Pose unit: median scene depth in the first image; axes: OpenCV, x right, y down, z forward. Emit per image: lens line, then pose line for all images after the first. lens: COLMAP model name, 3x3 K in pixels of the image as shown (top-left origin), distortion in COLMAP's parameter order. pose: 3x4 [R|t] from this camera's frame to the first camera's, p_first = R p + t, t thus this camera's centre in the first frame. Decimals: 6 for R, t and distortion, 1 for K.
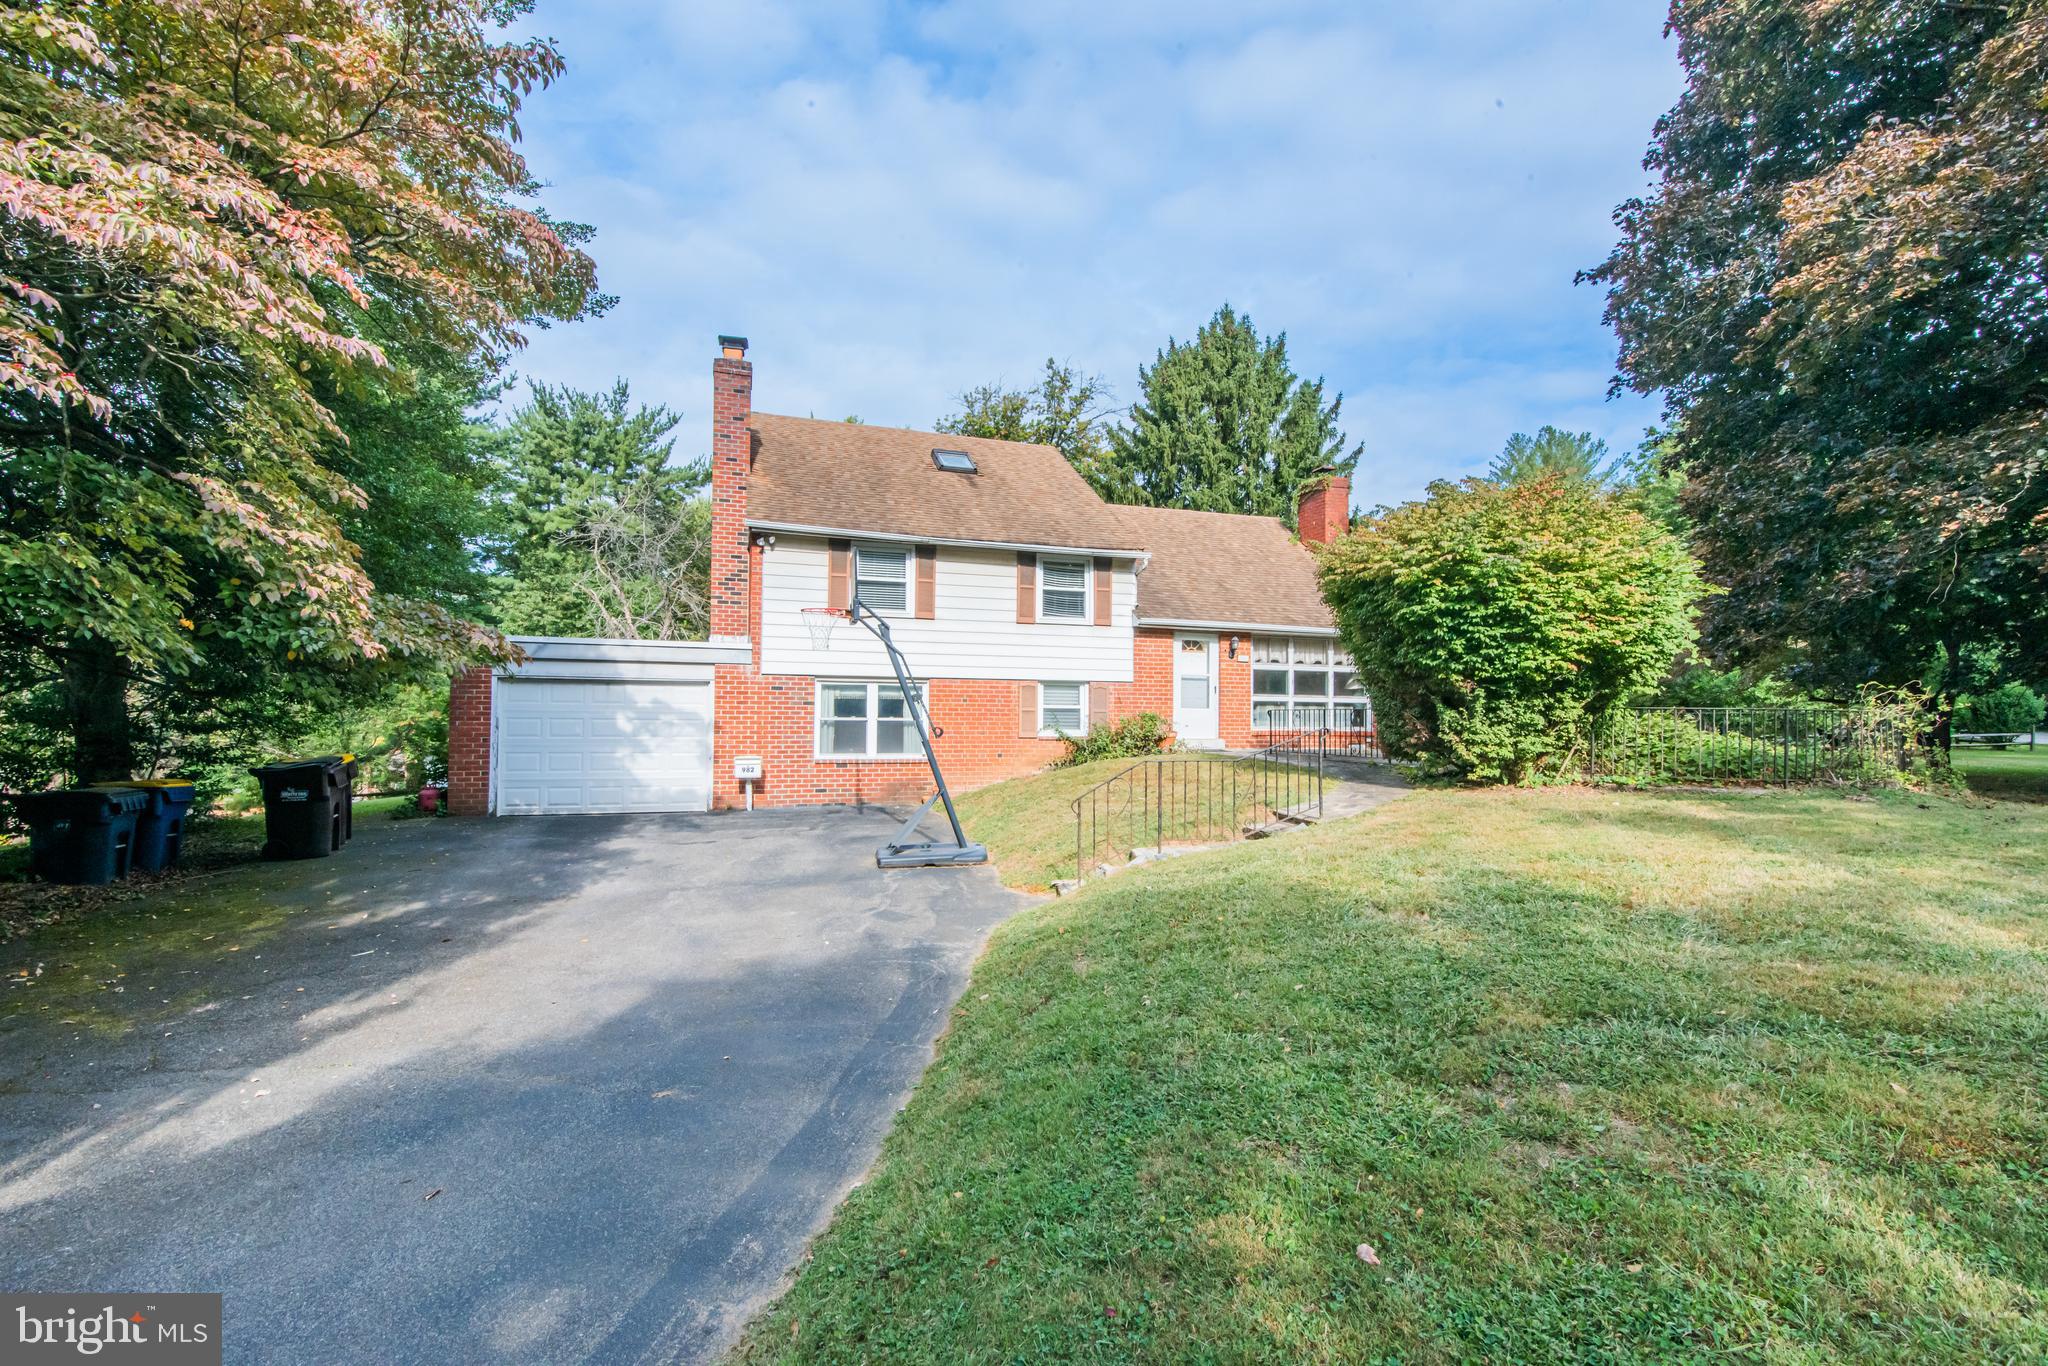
lens RADIAL K [[932.1, 0, 1026.4], [0, 932.1, 694.9], [0, 0, 1]] dist [0.010841, -0.001377]
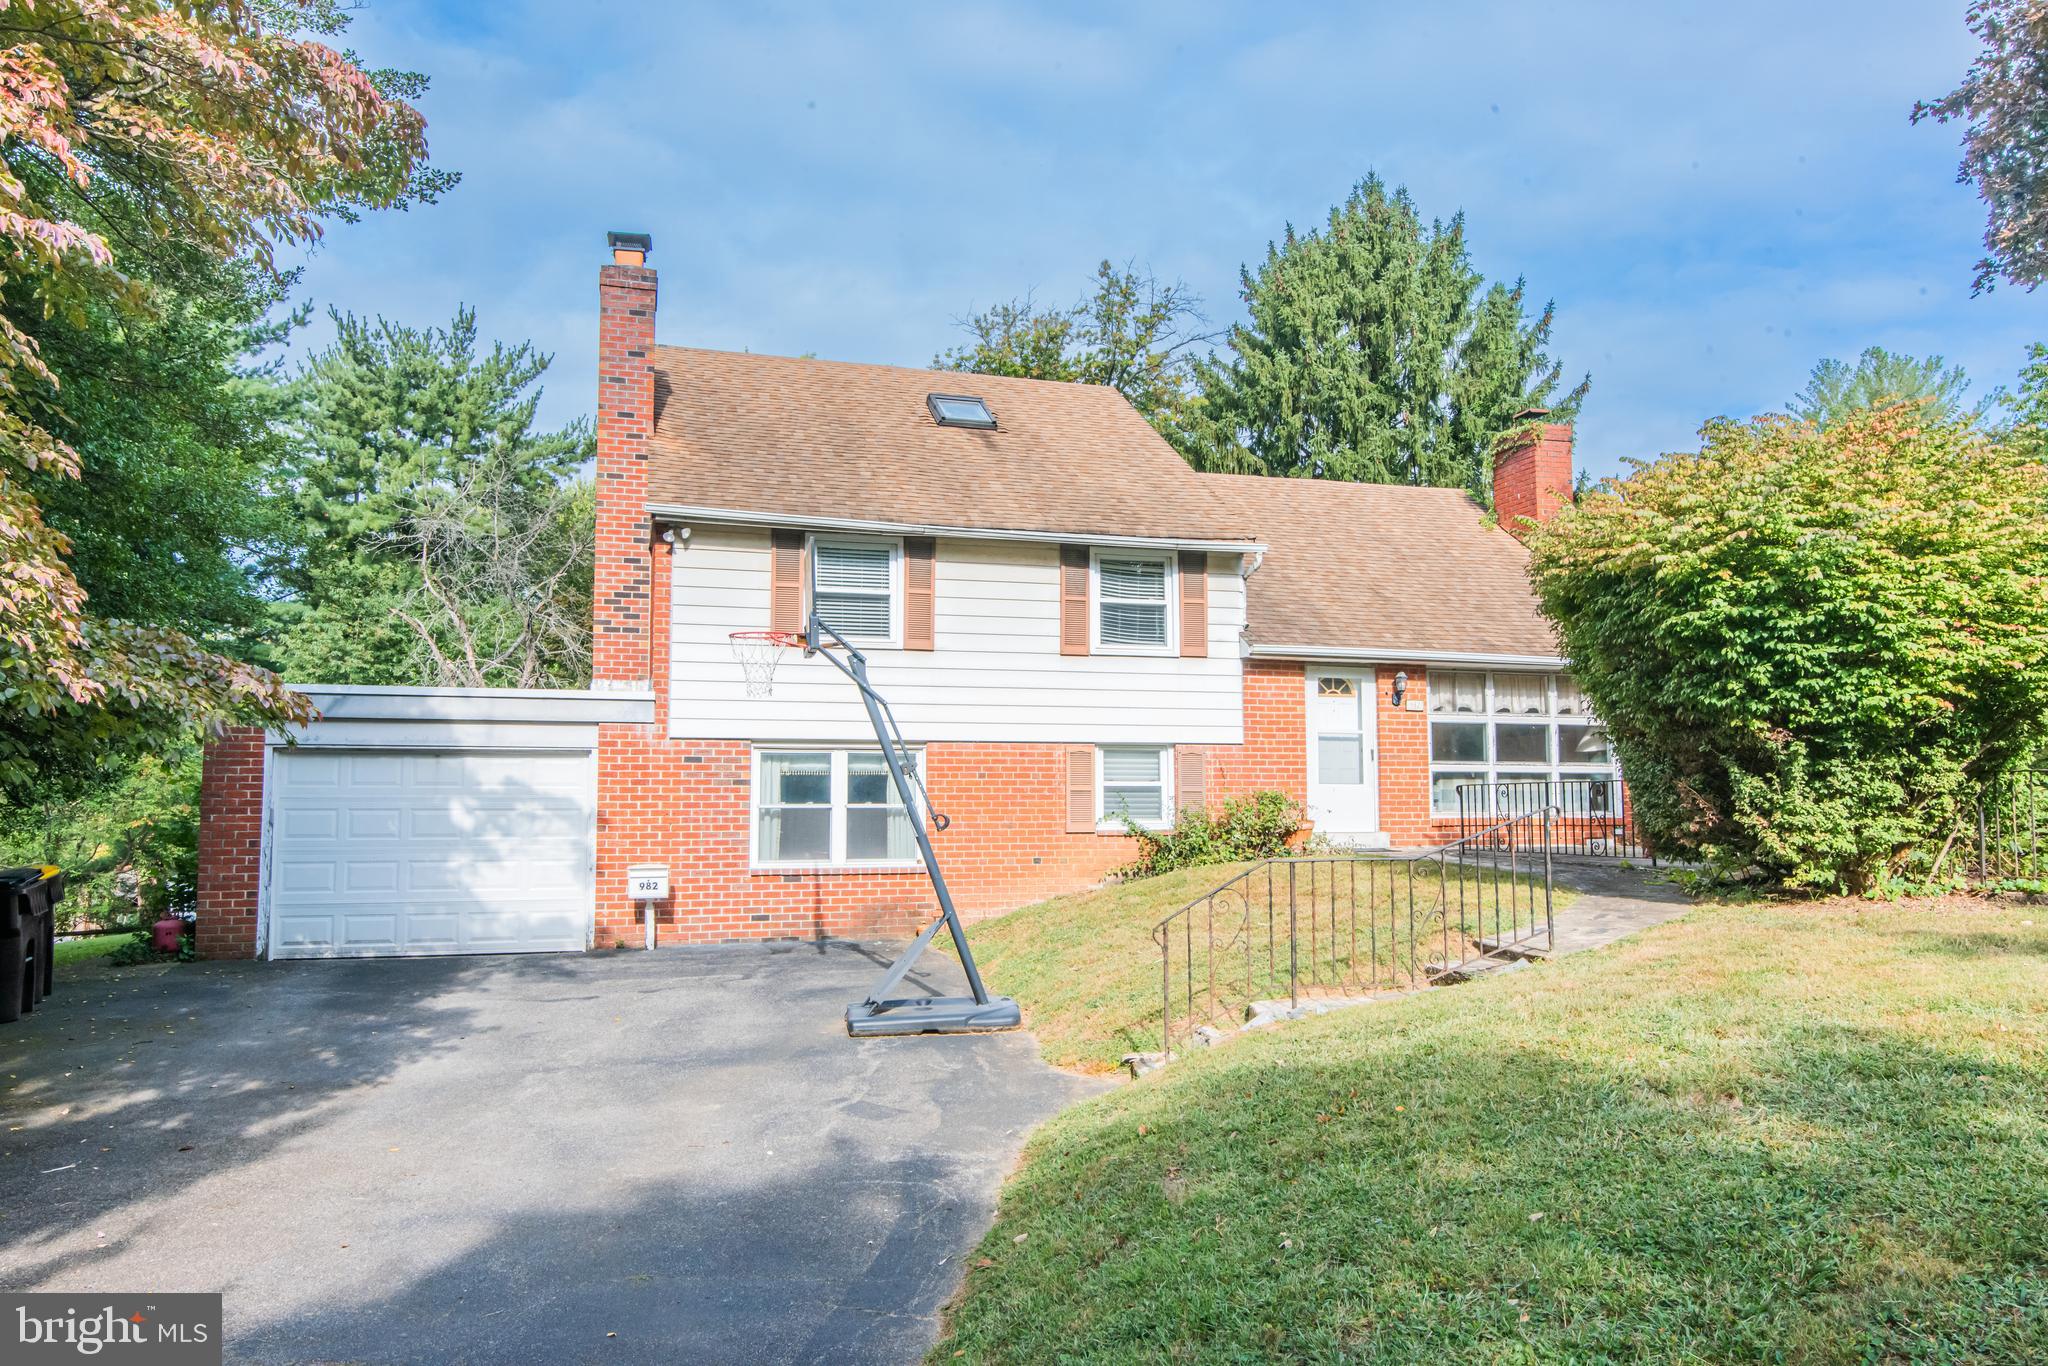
lens RADIAL K [[1432.9, 0, 1023.5], [0, 1432.9, 692.7], [0, 0, 1]] dist [0.000304, -0.004336]
pose [[0.999291, -0.014003, -0.034962, -0.001882], [0.011991, 0.998295, -0.057122, 0.006090], [0.035702, 0.056662, 0.997755, 0.010005]]
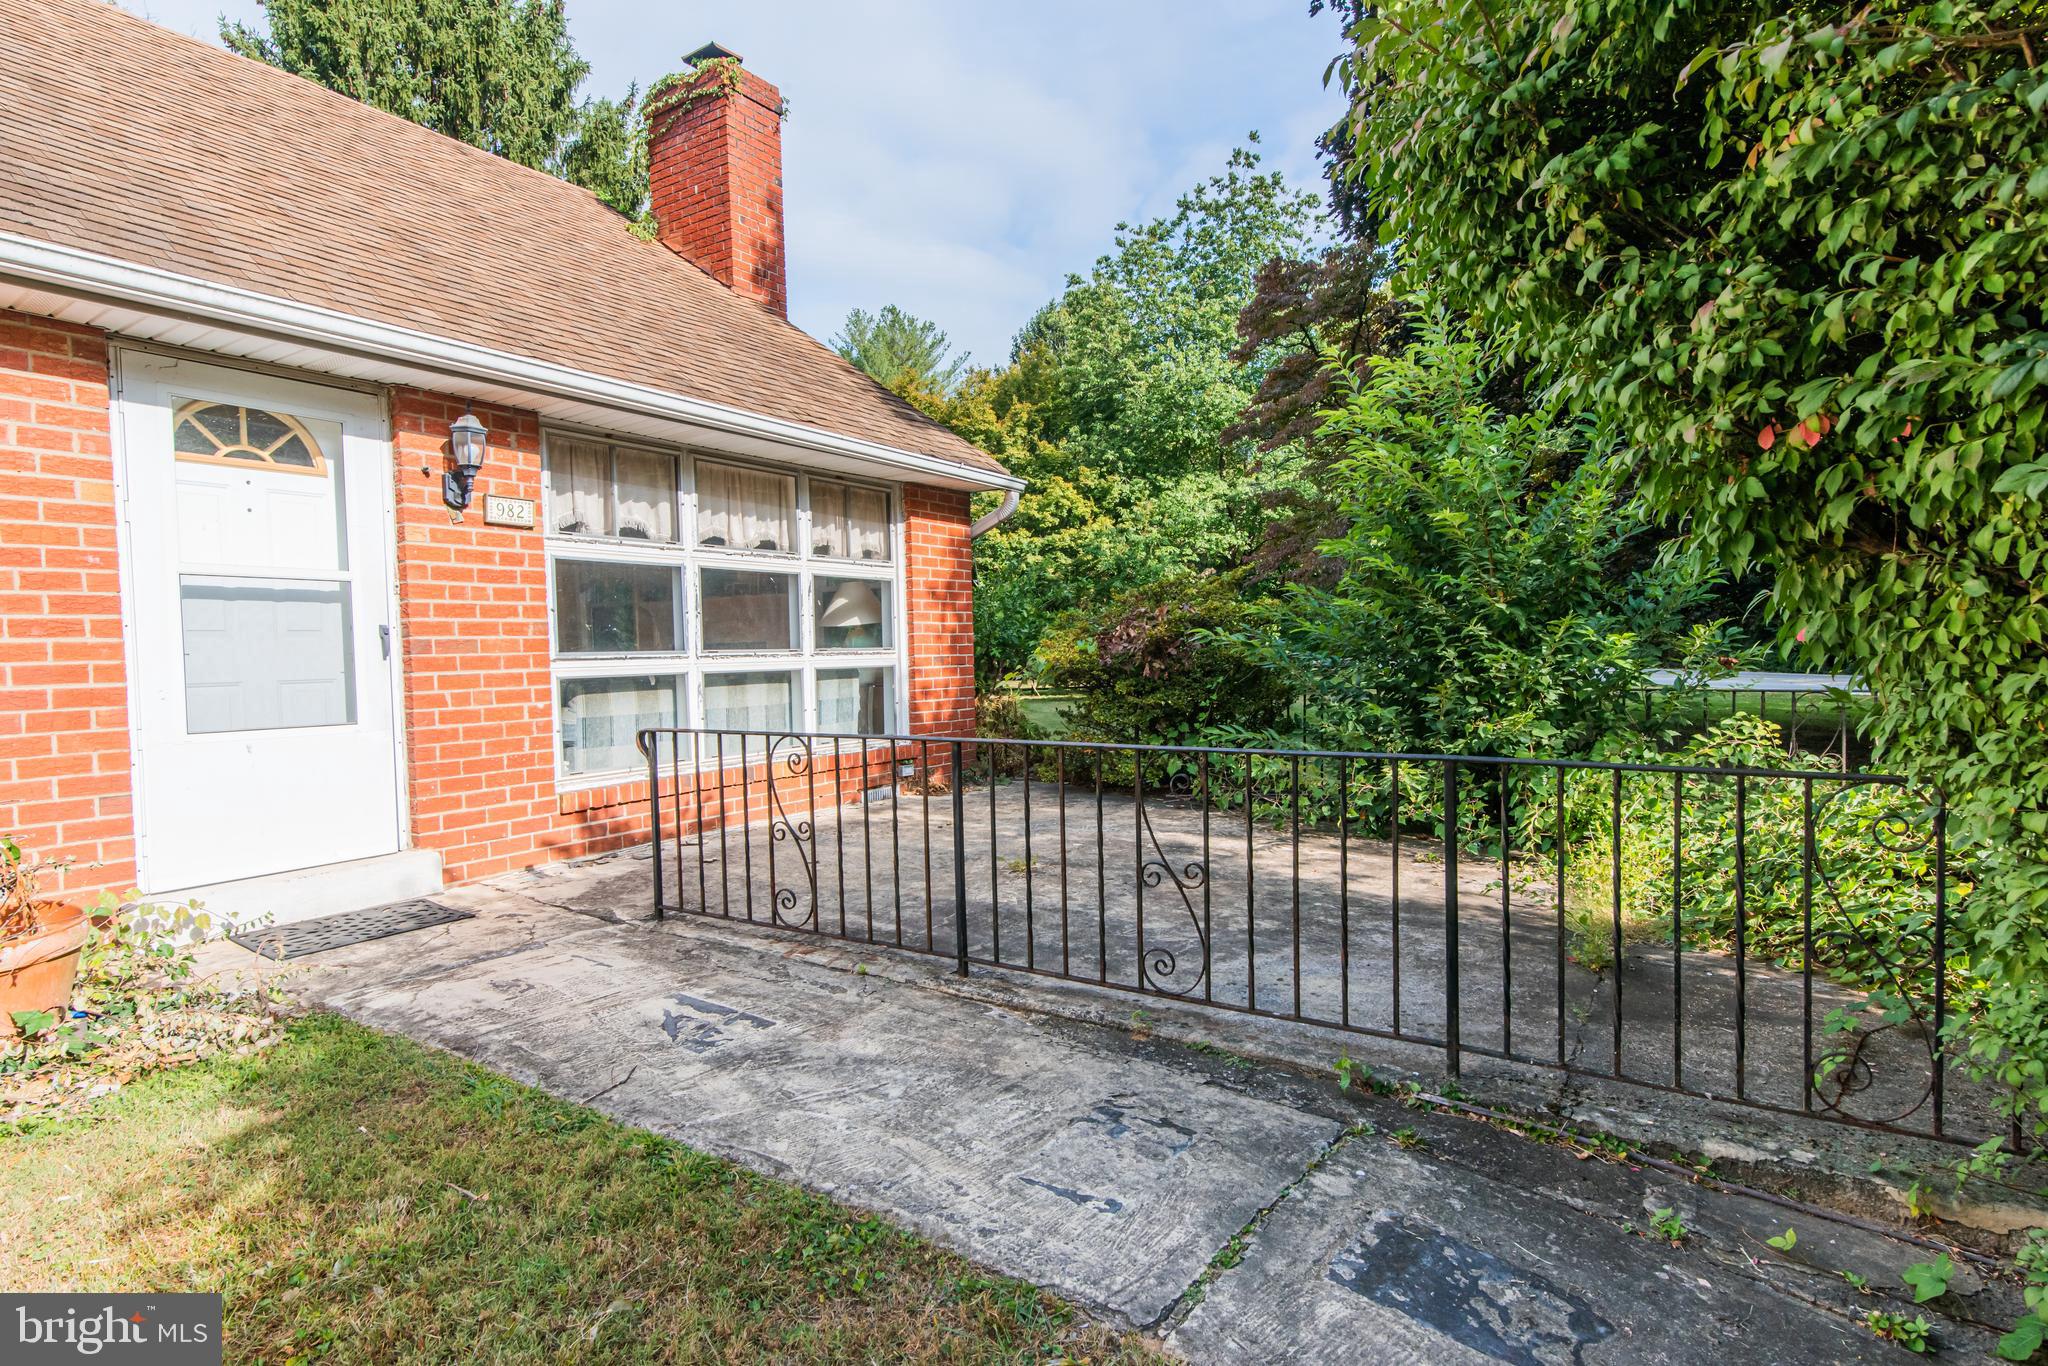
lens RADIAL K [[1012.3, 0, 1030.3], [0, 1012.3, 692.8], [0, 0, 1]] dist [0.001319, -0.001403]
pose [[0.765815, -0.056078, 0.640611, 0.196336], [0.012270, 0.997283, 0.072632, -0.010760], [-0.642944, -0.047763, 0.764423, 0.845837]]
